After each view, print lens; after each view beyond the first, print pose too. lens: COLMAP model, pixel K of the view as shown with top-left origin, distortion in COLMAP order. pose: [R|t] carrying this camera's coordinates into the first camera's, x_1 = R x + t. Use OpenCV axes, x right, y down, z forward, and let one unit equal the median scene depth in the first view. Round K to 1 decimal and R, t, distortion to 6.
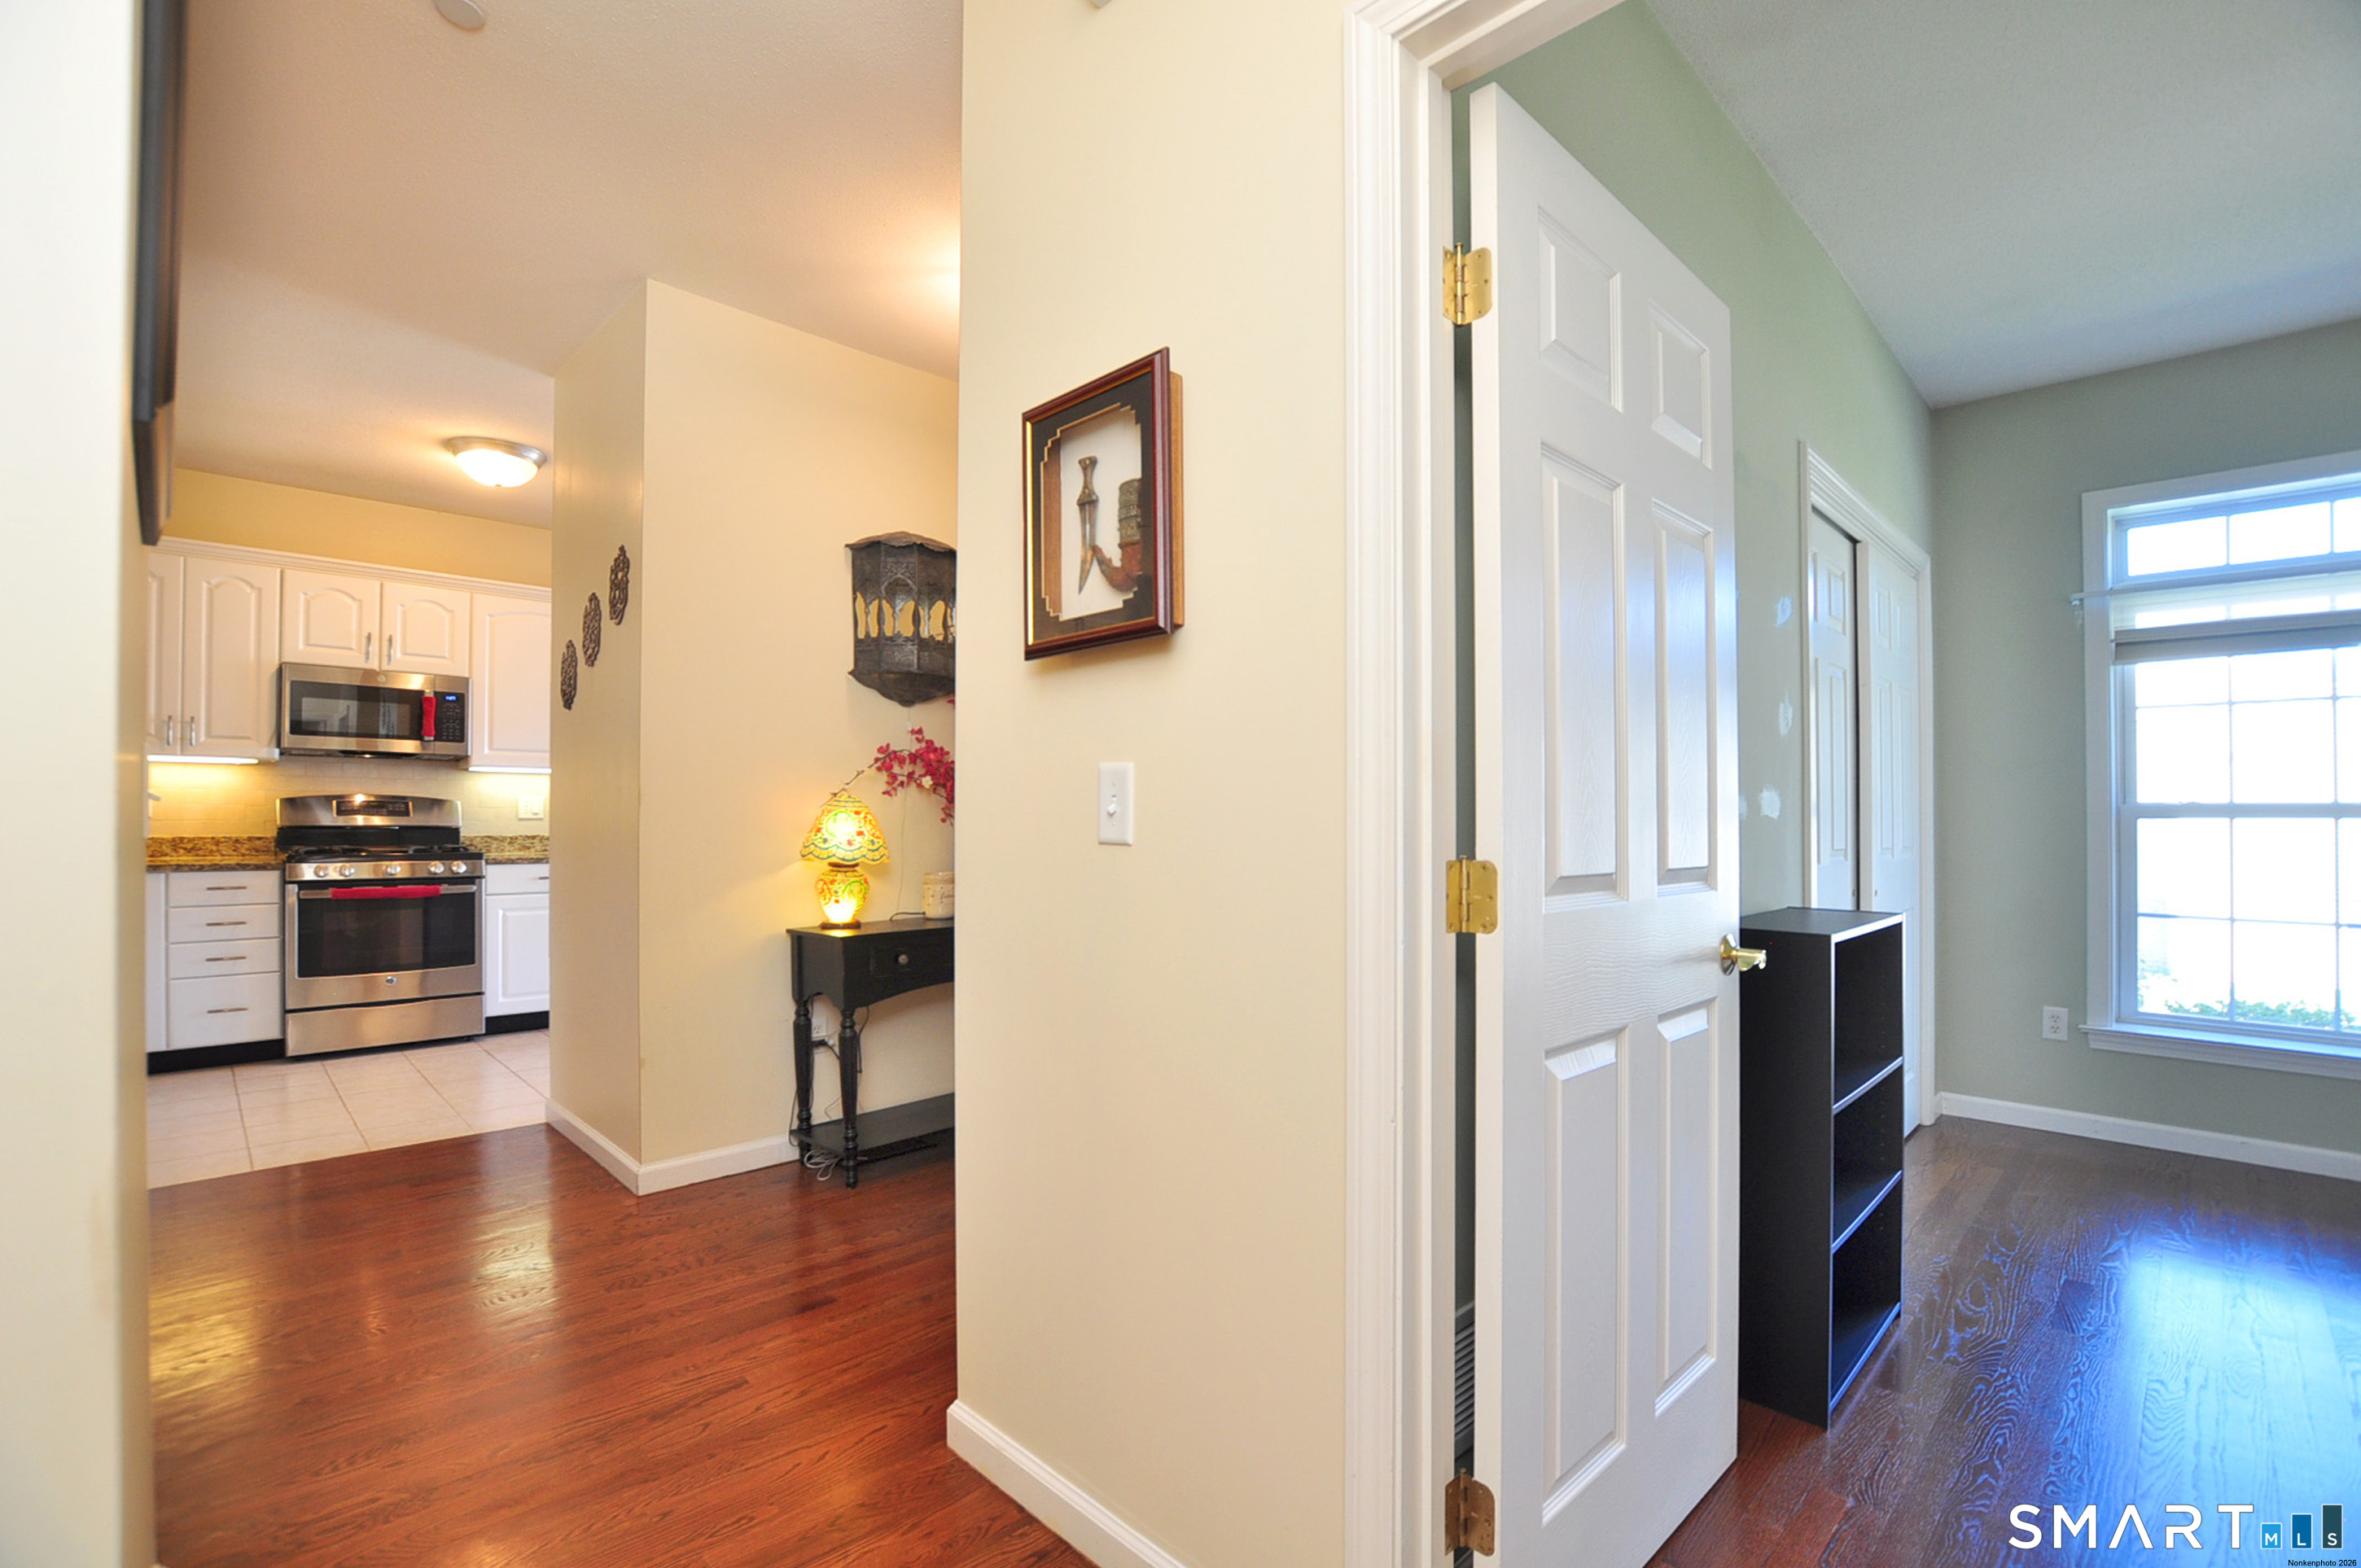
lens RADIAL K [[1065.5, 0, 1183.1], [0, 1065.5, 793.4], [0, 0, 1]] dist [-0.003434, 0.000504]
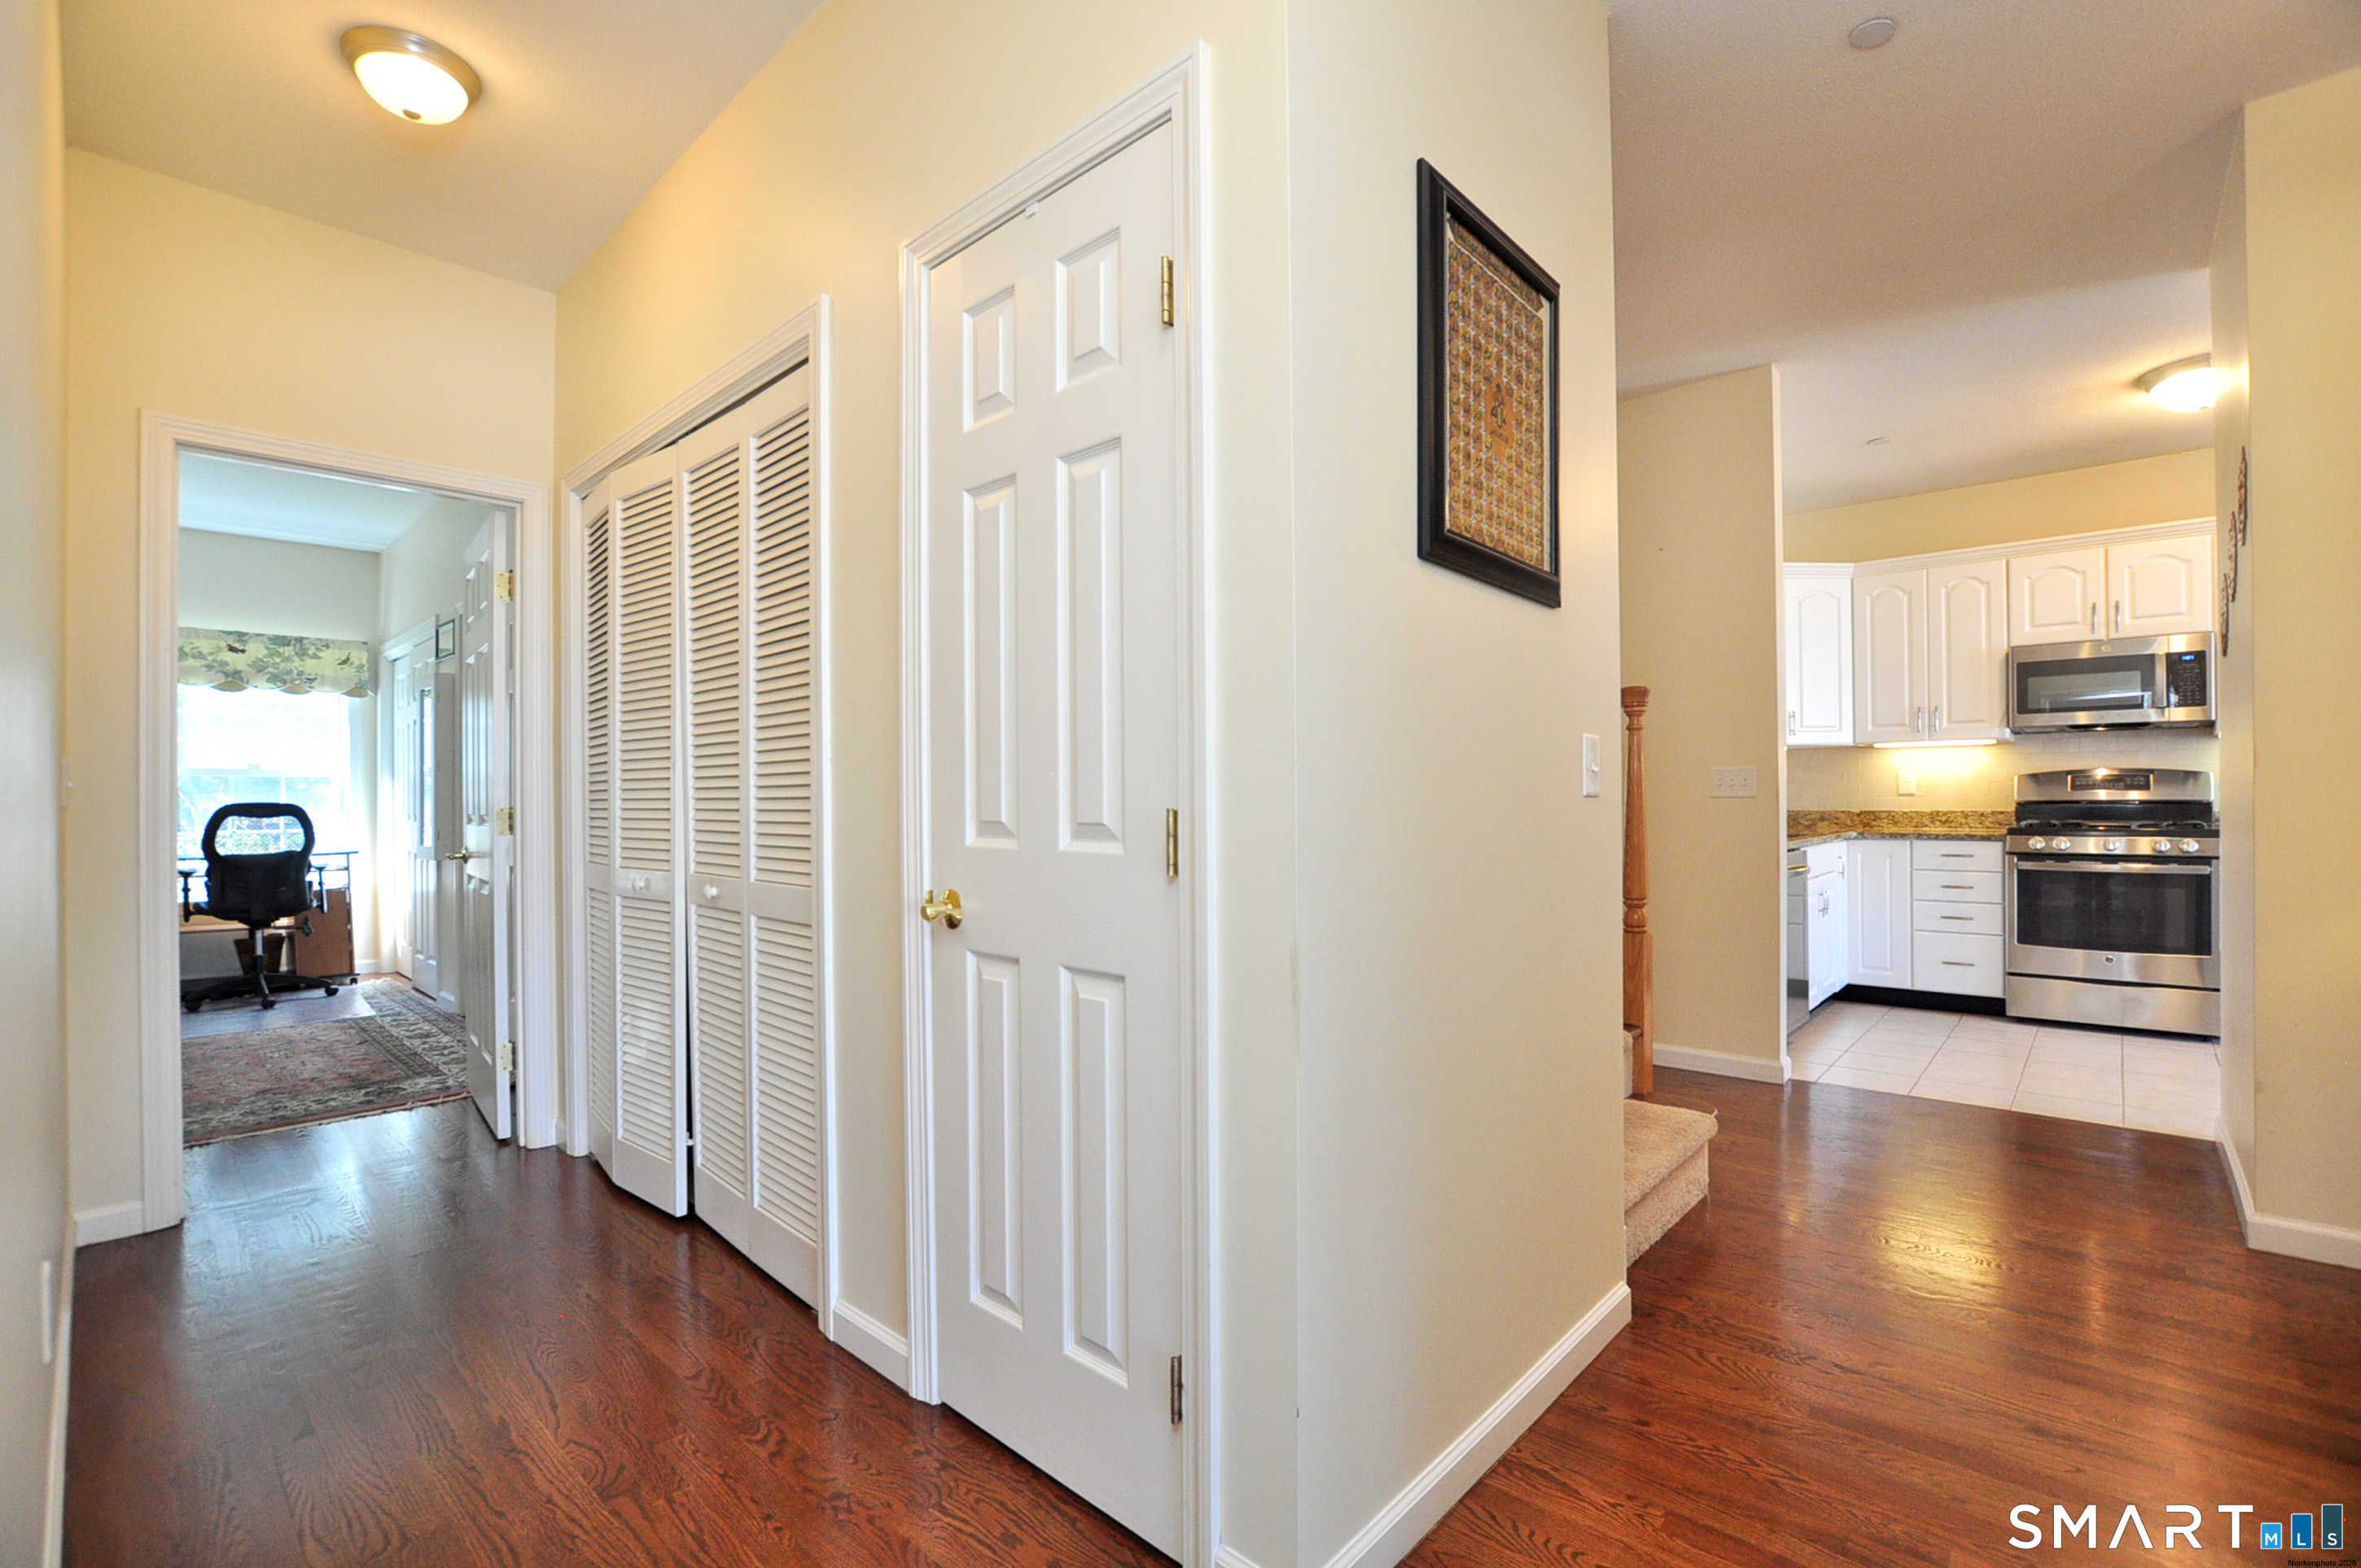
lens RADIAL K [[1065.5, 0, 1190.3], [0, 1065.5, 813.9], [0, 0, 1]] dist [-0.003434, 0.000504]
pose [[0.082824, 0.005795, -0.996547, 0.145842], [0.030020, 0.999515, 0.008307, 0.010103], [0.996112, -0.030604, 0.082610, 0.087835]]
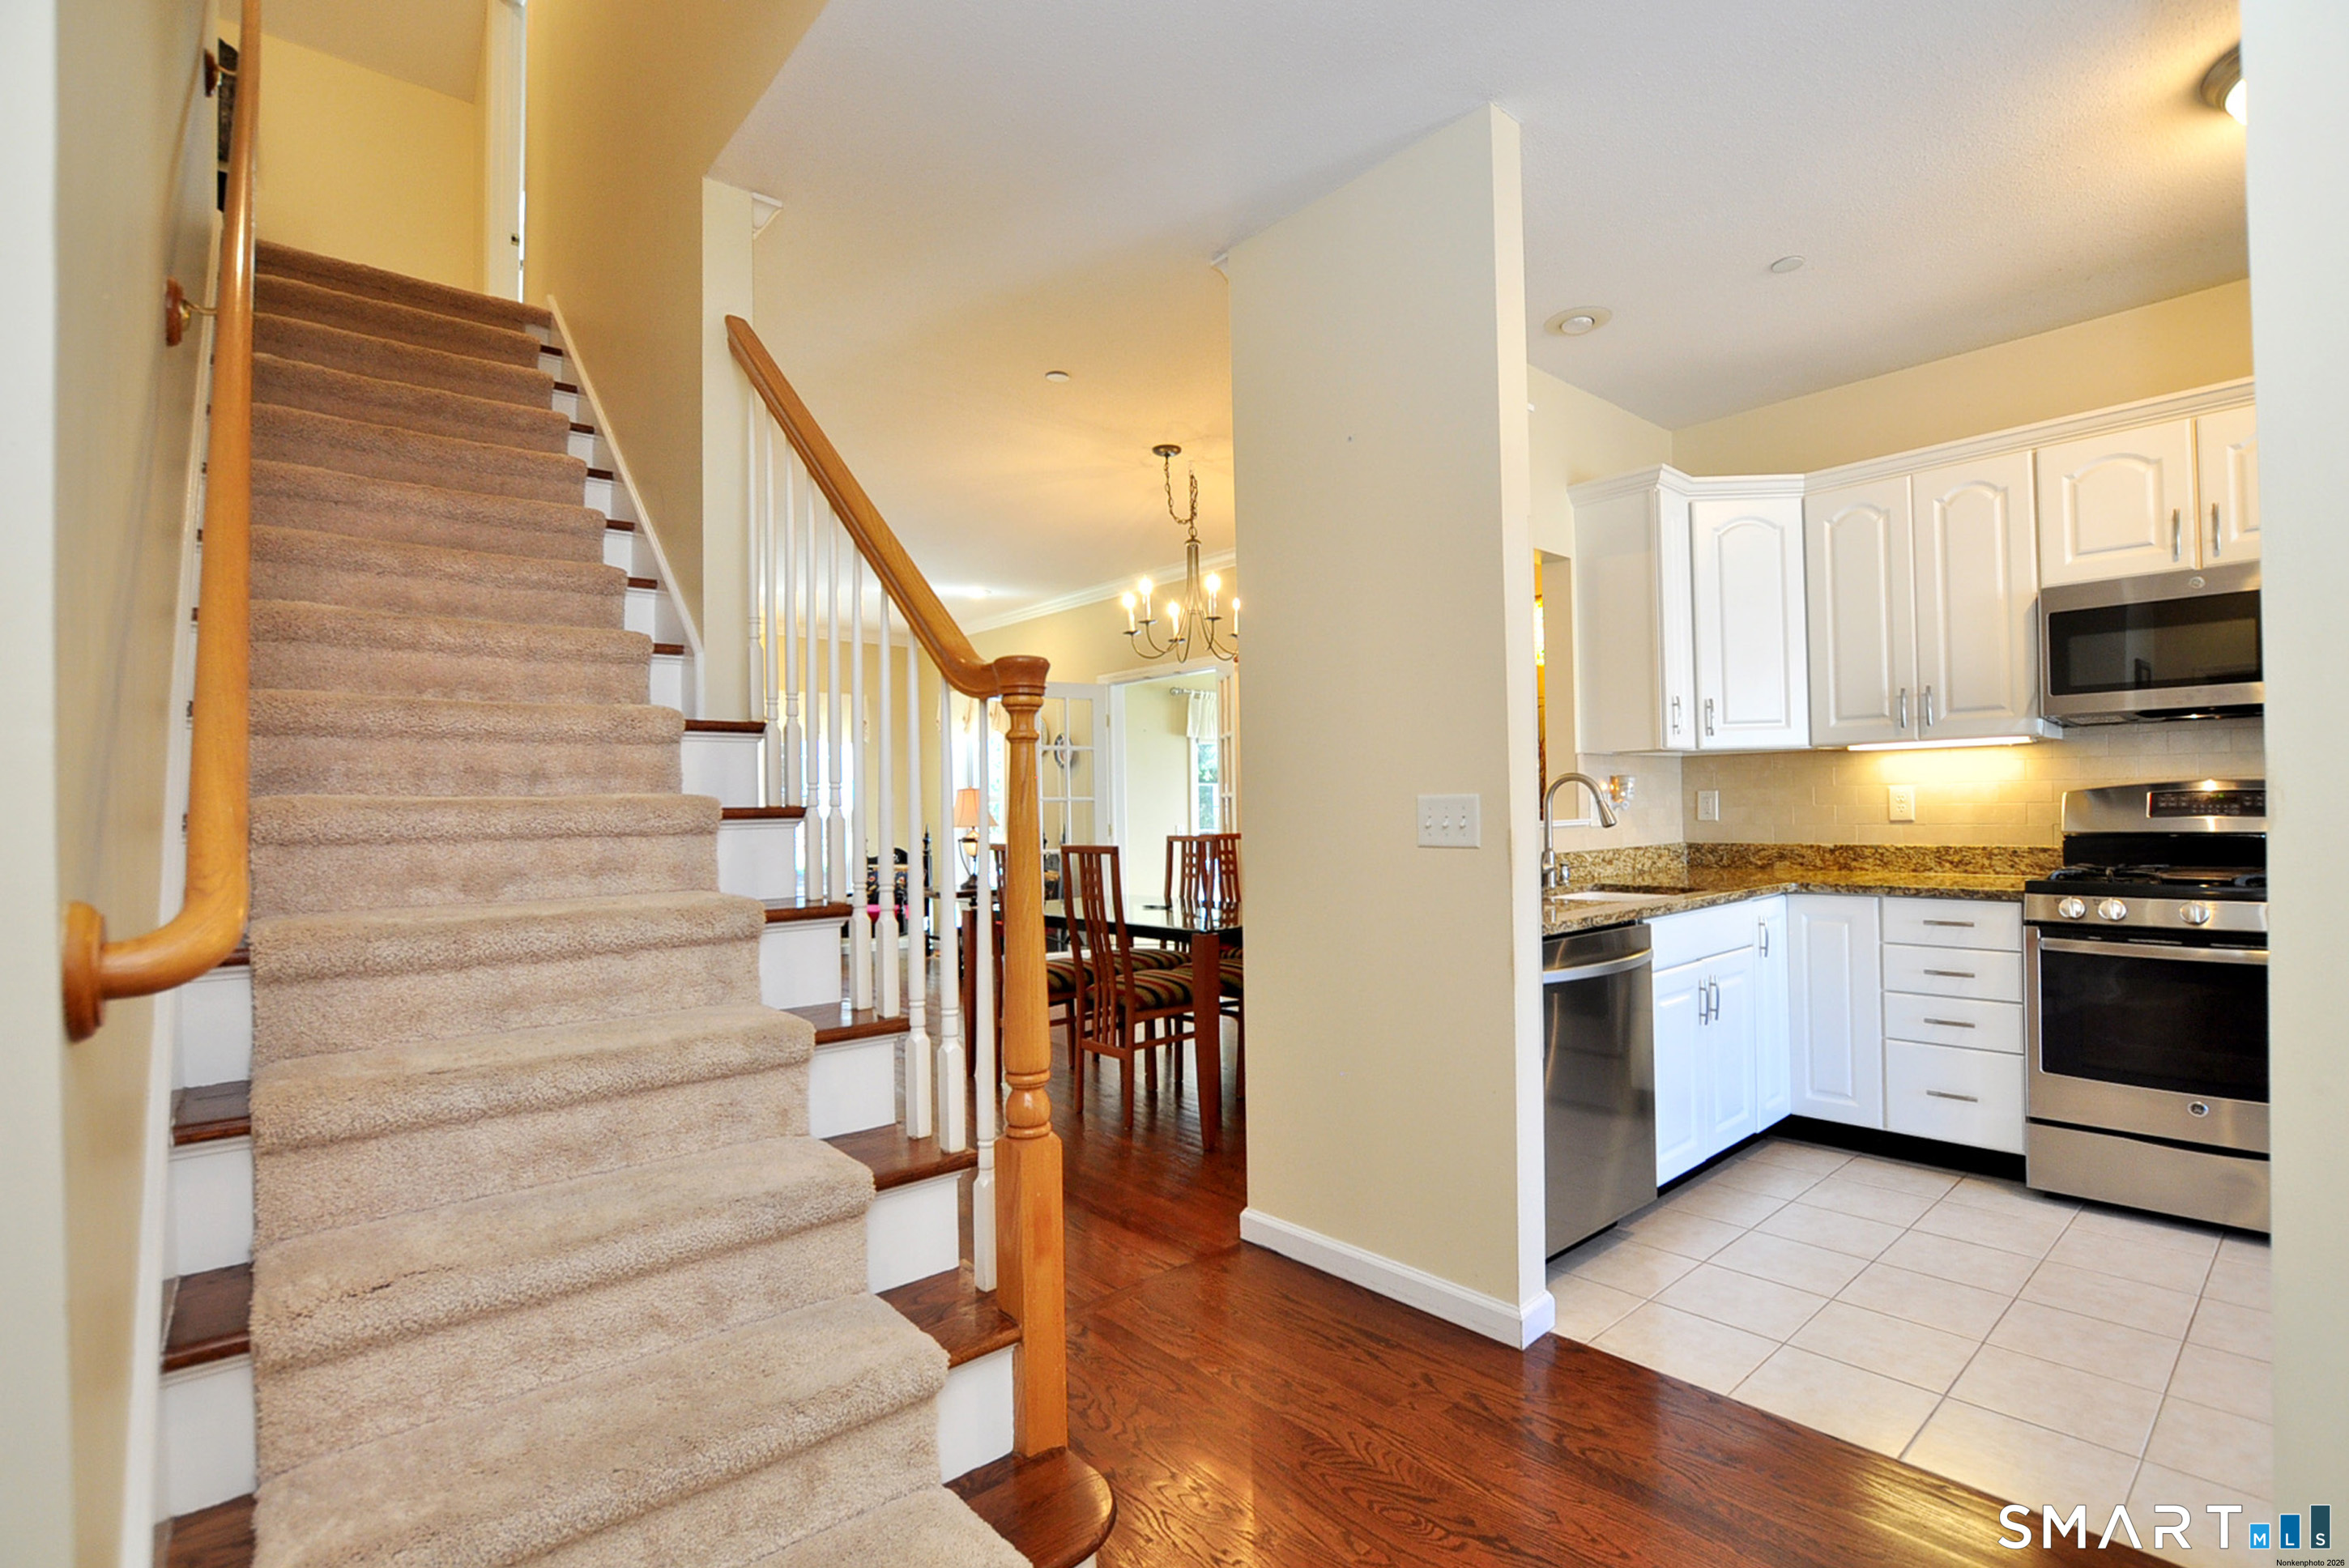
lens RADIAL K [[1060.0, 0, 1227.9], [0, 1060.0, 808.6], [0, 0, 1]] dist [-0.003434, 0.000504]
pose [[-0.033193, -0.002454, -0.999446, -0.163796], [0.039725, 0.999204, -0.003772, -0.003331], [0.998659, -0.039828, -0.033070, 0.500165]]
